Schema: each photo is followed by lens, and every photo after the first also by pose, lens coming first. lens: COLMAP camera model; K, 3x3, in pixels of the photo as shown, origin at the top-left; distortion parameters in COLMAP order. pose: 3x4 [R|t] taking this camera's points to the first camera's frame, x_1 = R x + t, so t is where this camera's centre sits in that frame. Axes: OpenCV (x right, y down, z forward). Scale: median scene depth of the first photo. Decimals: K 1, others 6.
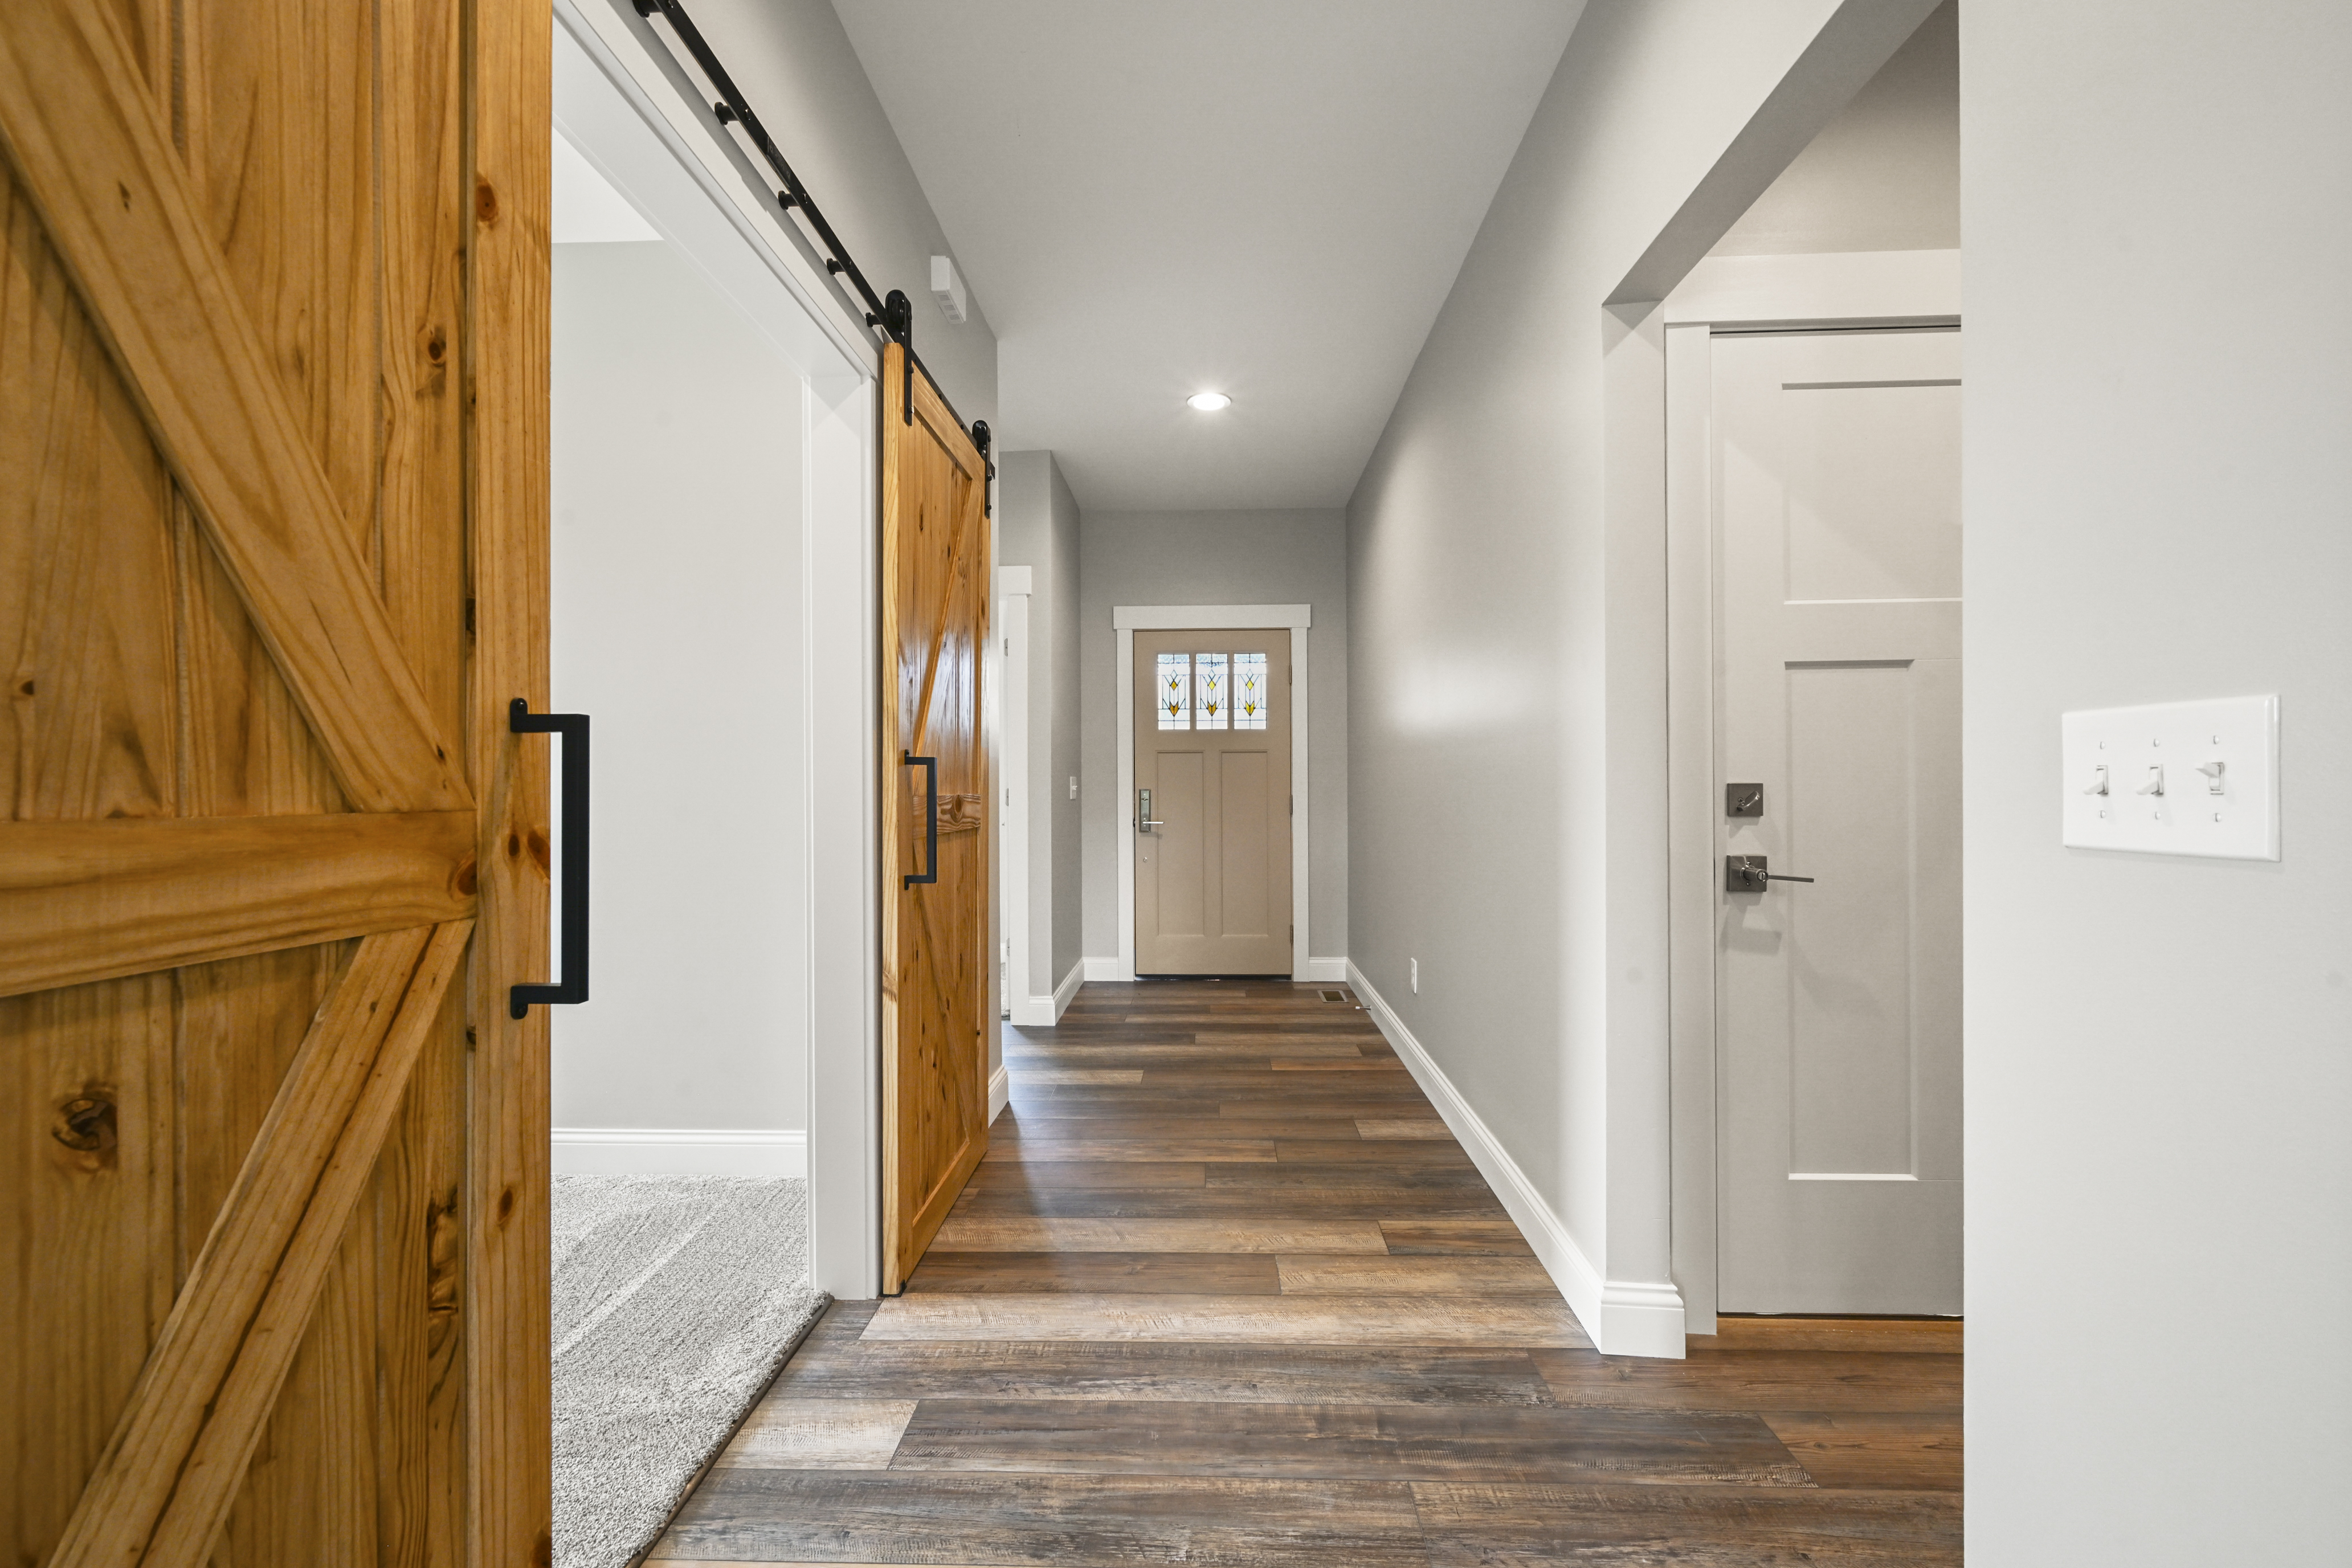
lens RADIAL K [[935.0, 0, 1184.2], [0, 935.0, 785.9], [0, 0, 1]] dist [0.000007, 0.000095]
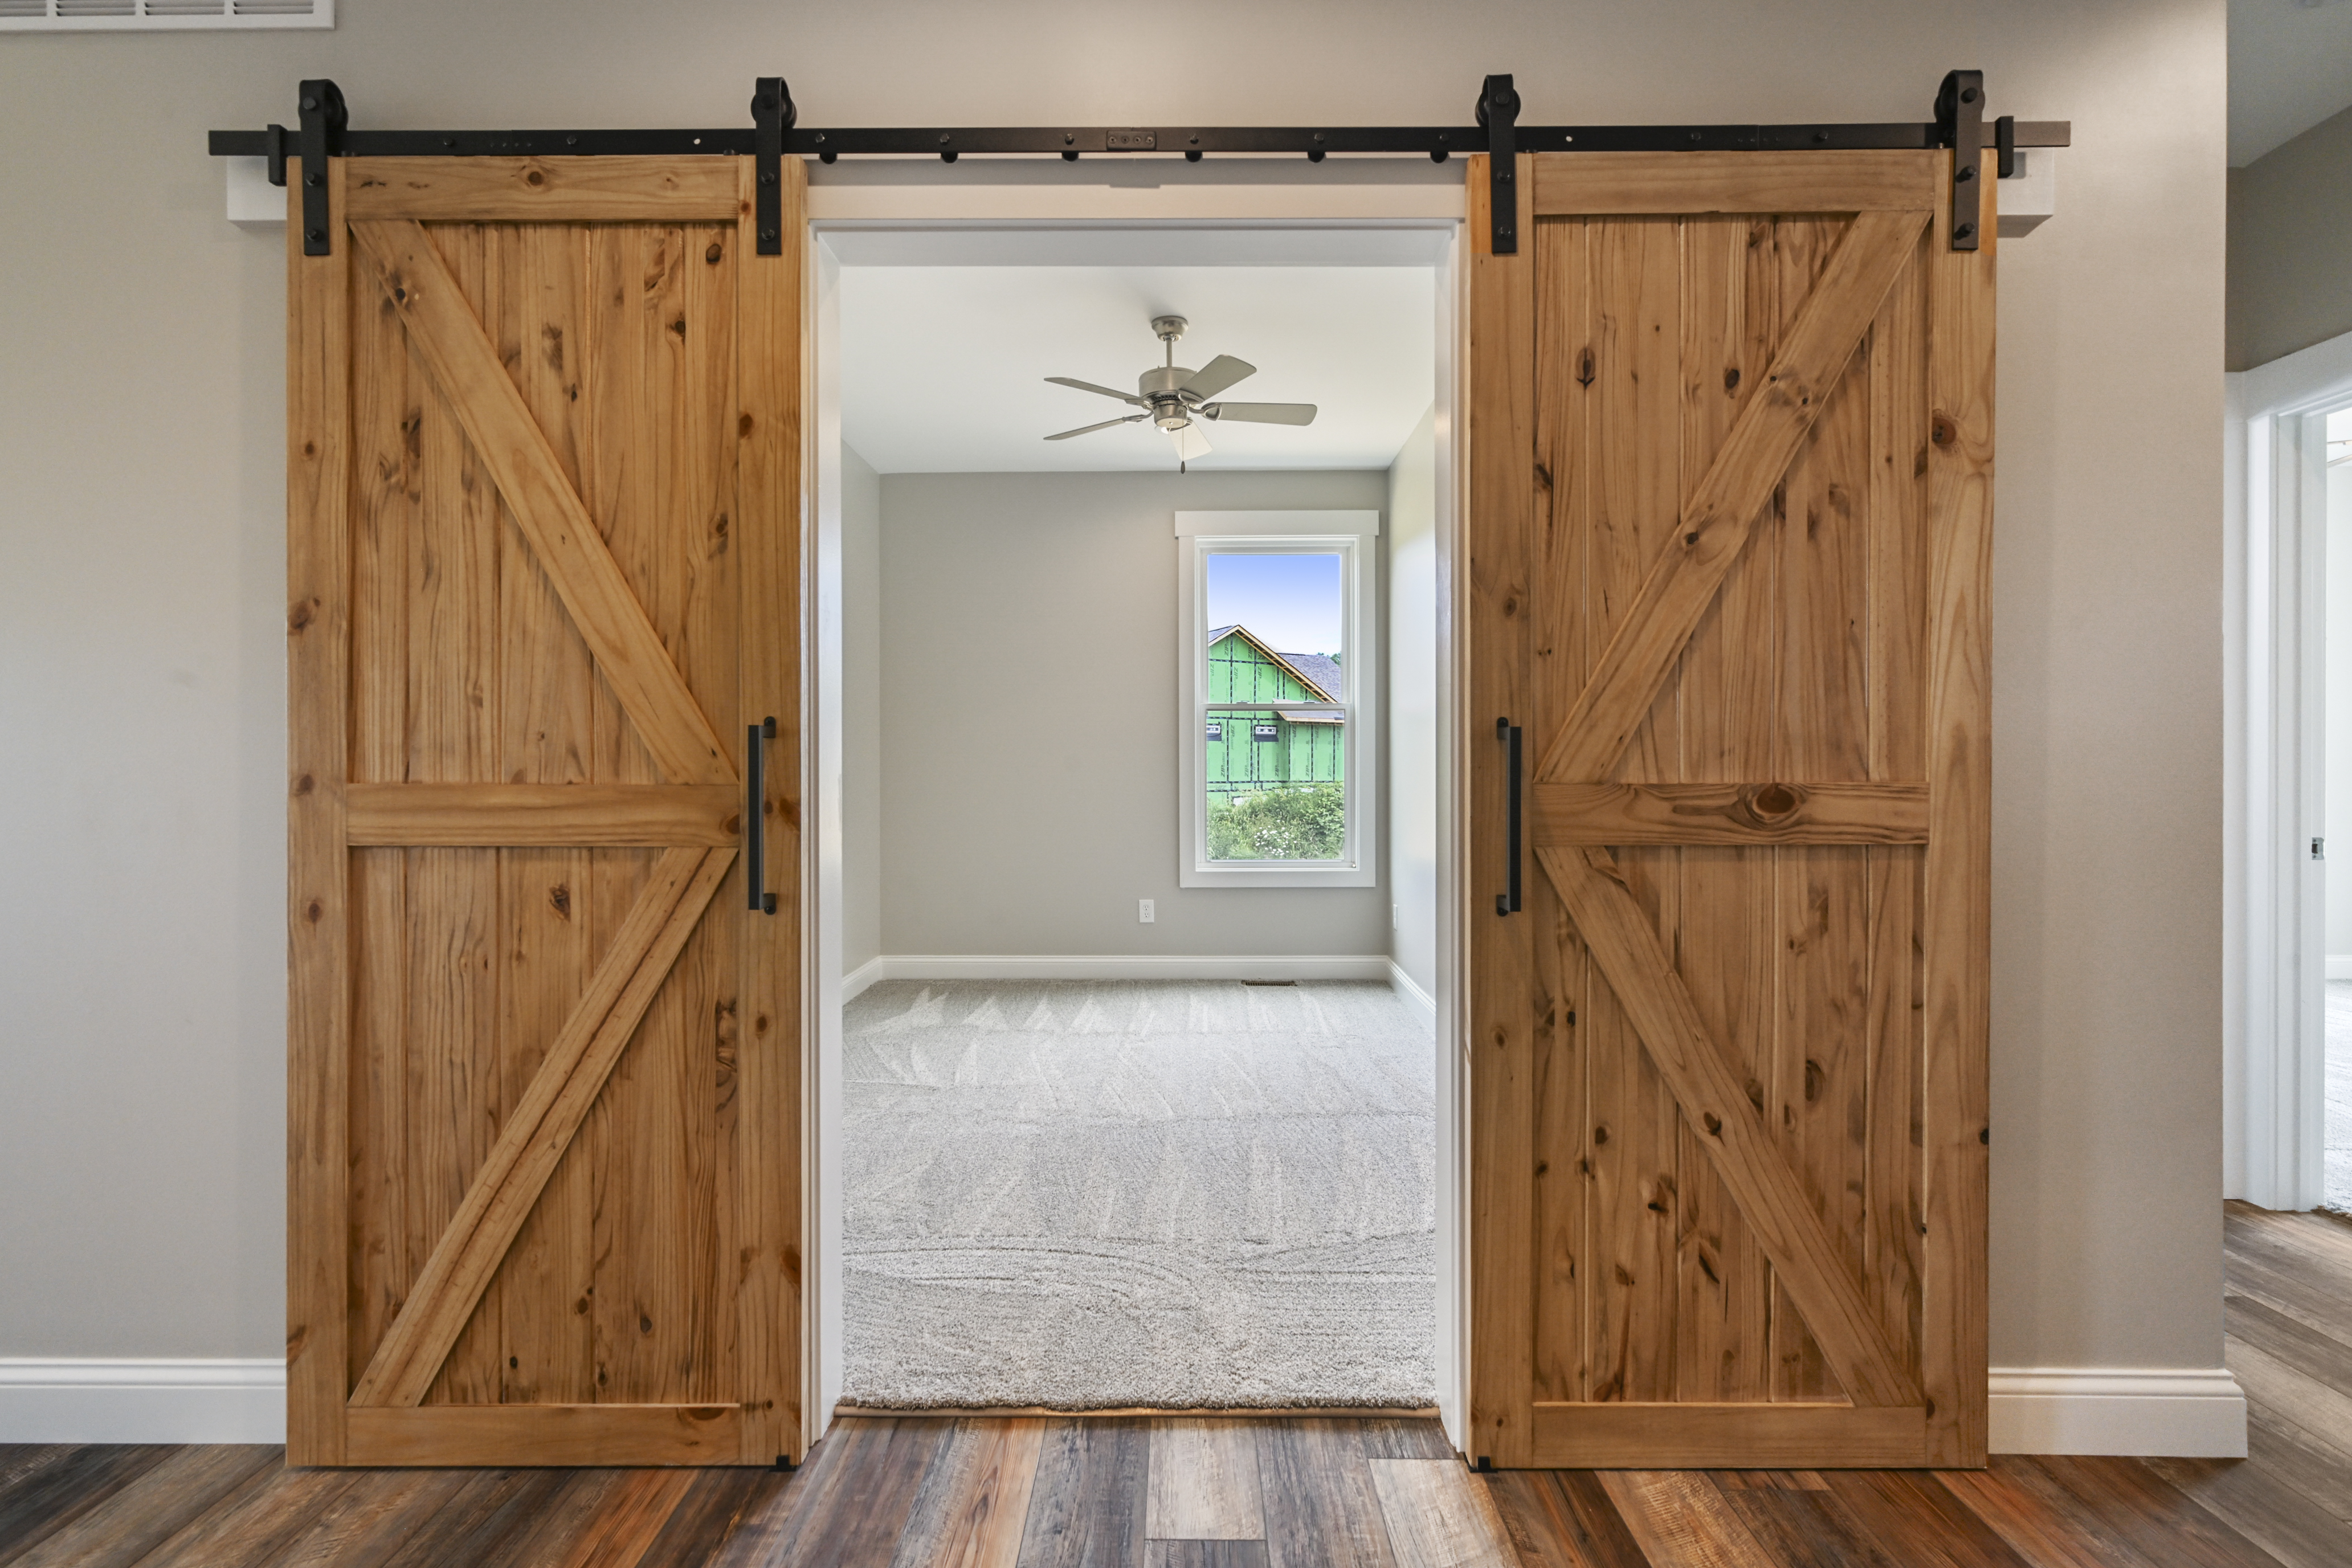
lens RADIAL K [[1058.8, 0, 1176.0], [0, 1058.8, 775.1], [0, 0, 1]] dist [-0.003727, -0.000298]
pose [[0.011098, 0.006550, -0.999917, 1.320909], [0.002514, 0.999975, 0.006578, -0.003332], [0.999935, -0.002586, 0.011081, 1.973773]]
